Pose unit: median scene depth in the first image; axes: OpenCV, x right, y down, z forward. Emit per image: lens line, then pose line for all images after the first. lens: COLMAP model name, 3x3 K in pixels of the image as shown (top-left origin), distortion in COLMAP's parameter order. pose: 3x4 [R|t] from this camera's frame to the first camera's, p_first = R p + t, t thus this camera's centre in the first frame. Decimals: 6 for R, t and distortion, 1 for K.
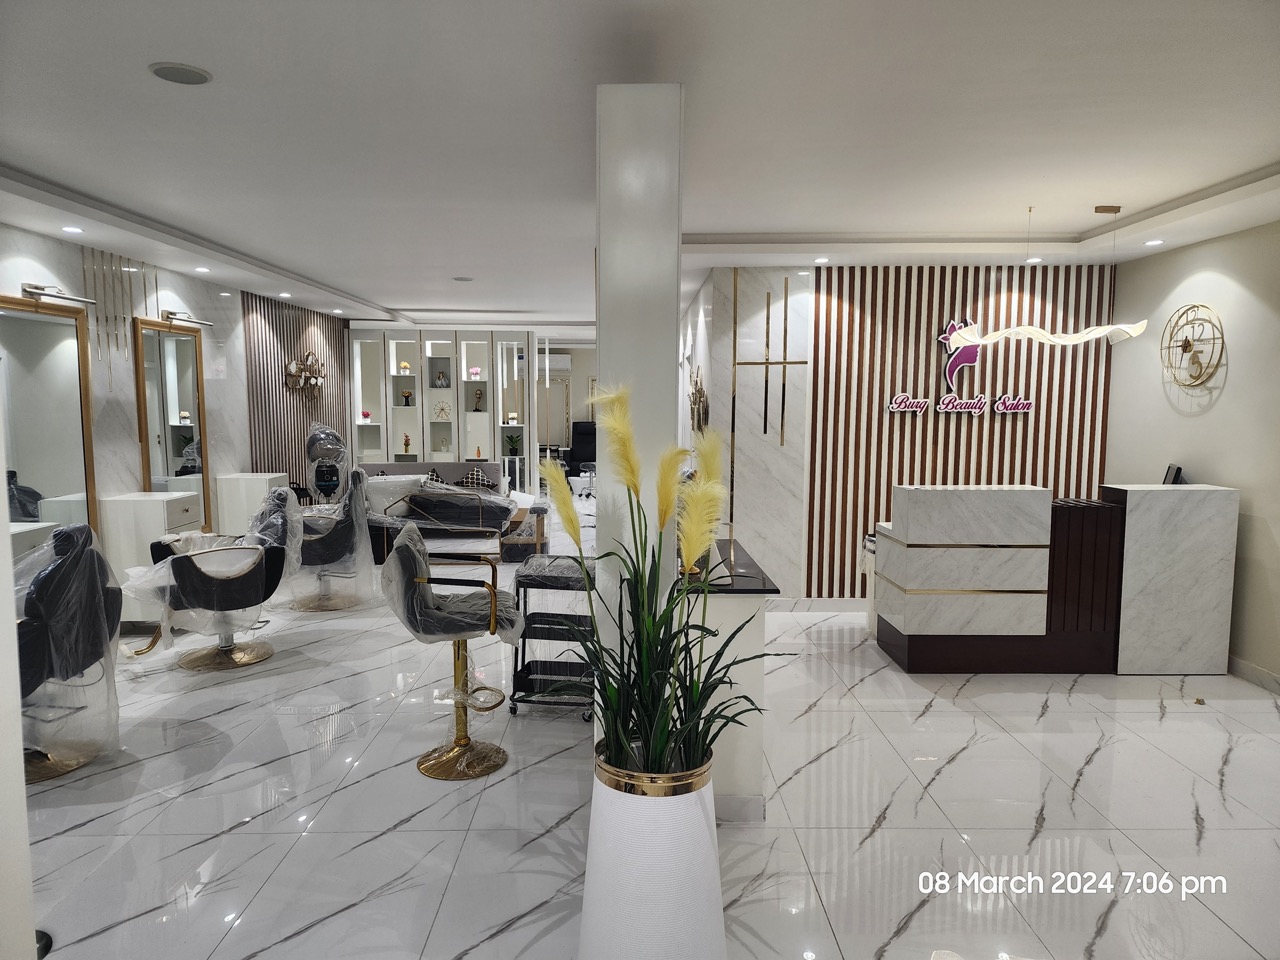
lens RADIAL K [[859.8, 0, 638.0], [0, 859.8, 481.9], [0, 0, 1]] dist [0.086200, -0.084666]
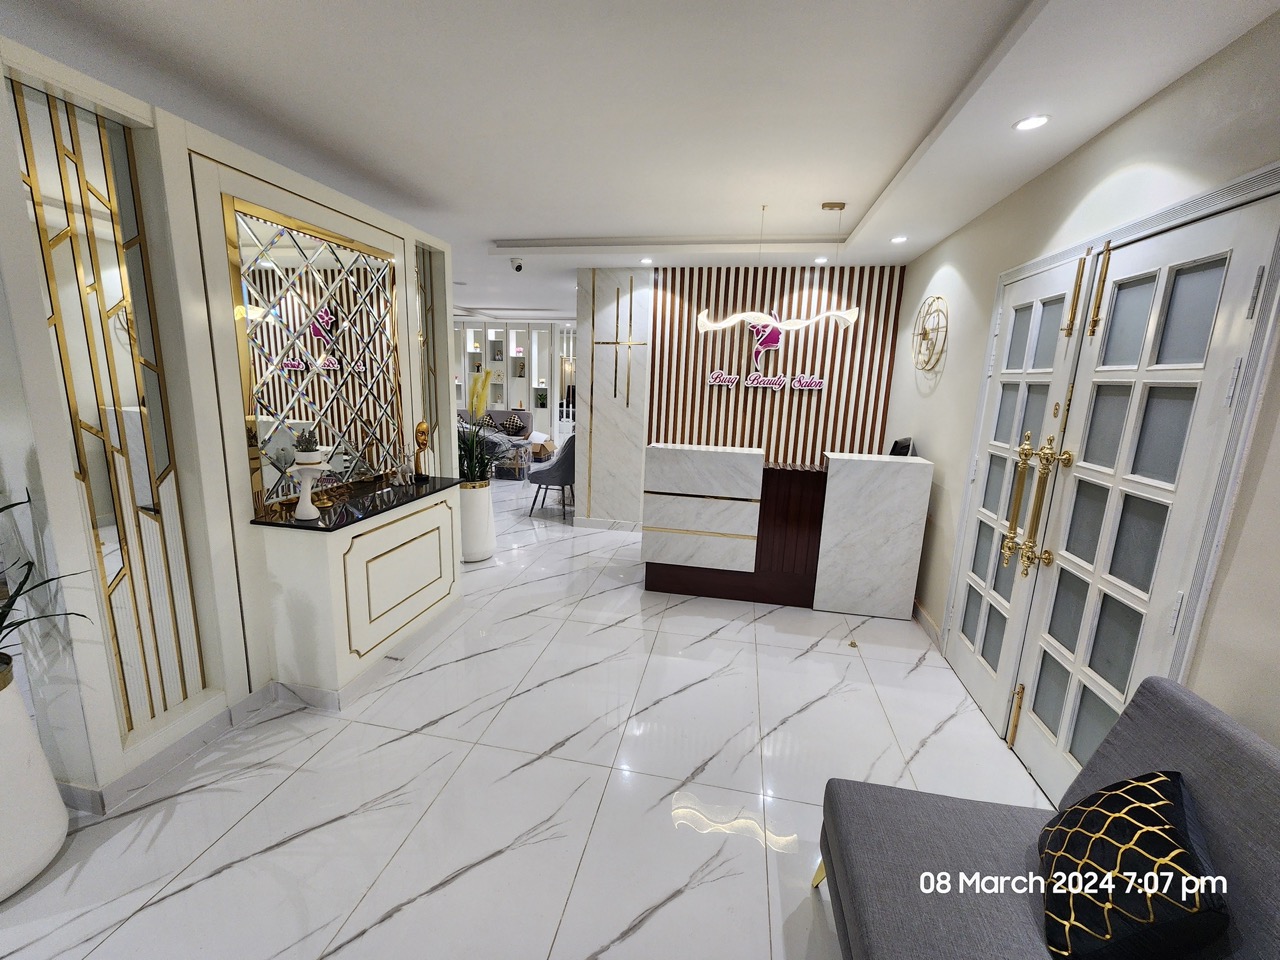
lens RADIAL K [[528.3, 0, 632.8], [0, 528.3, 479.5], [0, 0, 1]] dist [0.001189, -0.000343]
pose [[0.976570, 0.072151, -0.202746, 0.351737], [-0.051883, 0.993268, 0.103566, -0.016814], [0.208853, -0.090621, 0.973739, 0.204559]]
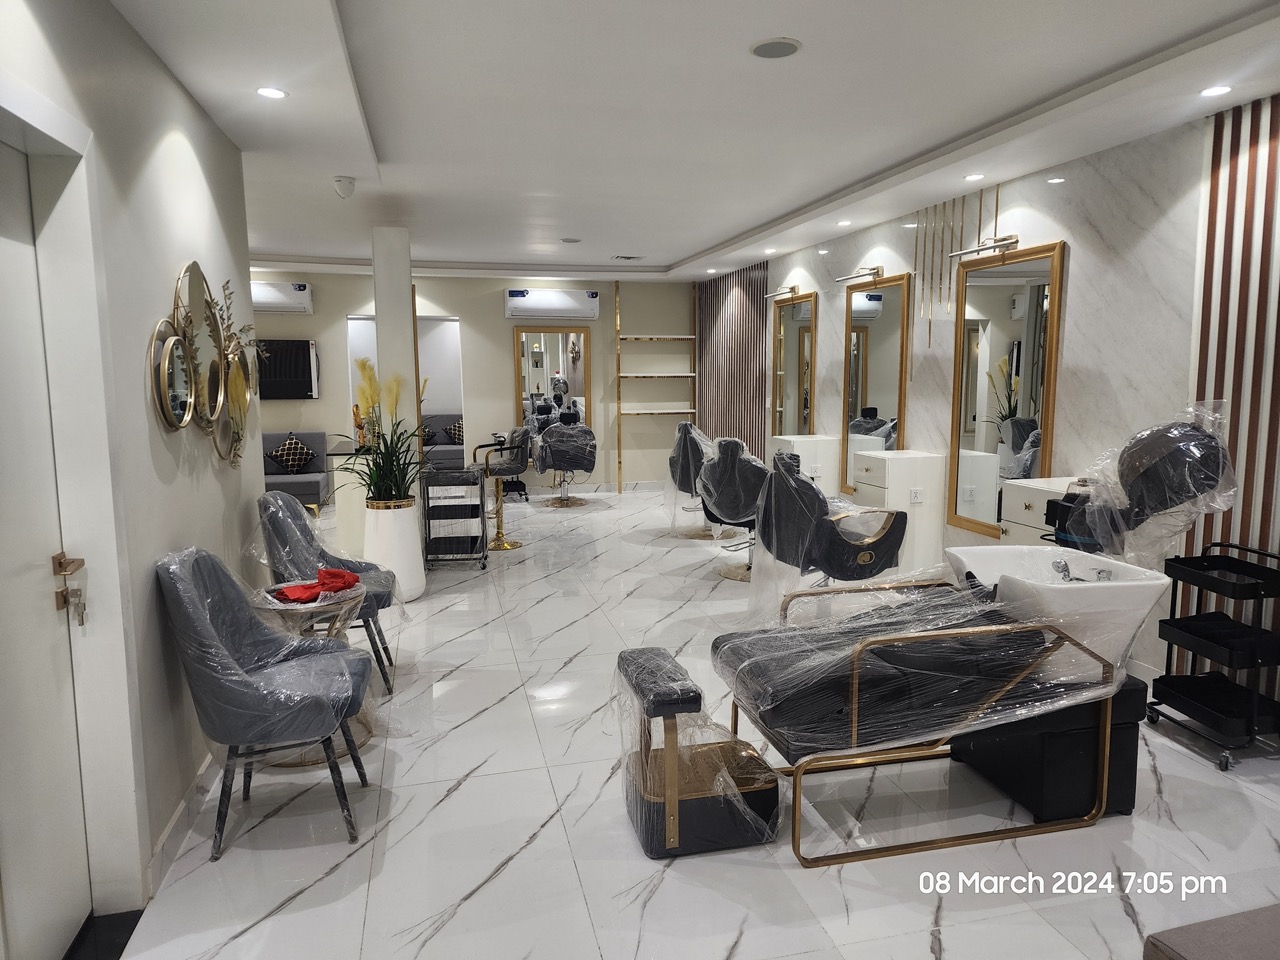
lens RADIAL K [[848.2, 0, 646.4], [0, 848.2, 471.8], [0, 0, 1]] dist [0.085153, -0.083631]
pose [[-0.970906, 0.030553, -0.237505, -0.047811], [-0.020476, 0.977602, 0.209463, -0.150998], [0.238585, 0.208231, -0.948534, 1.739390]]
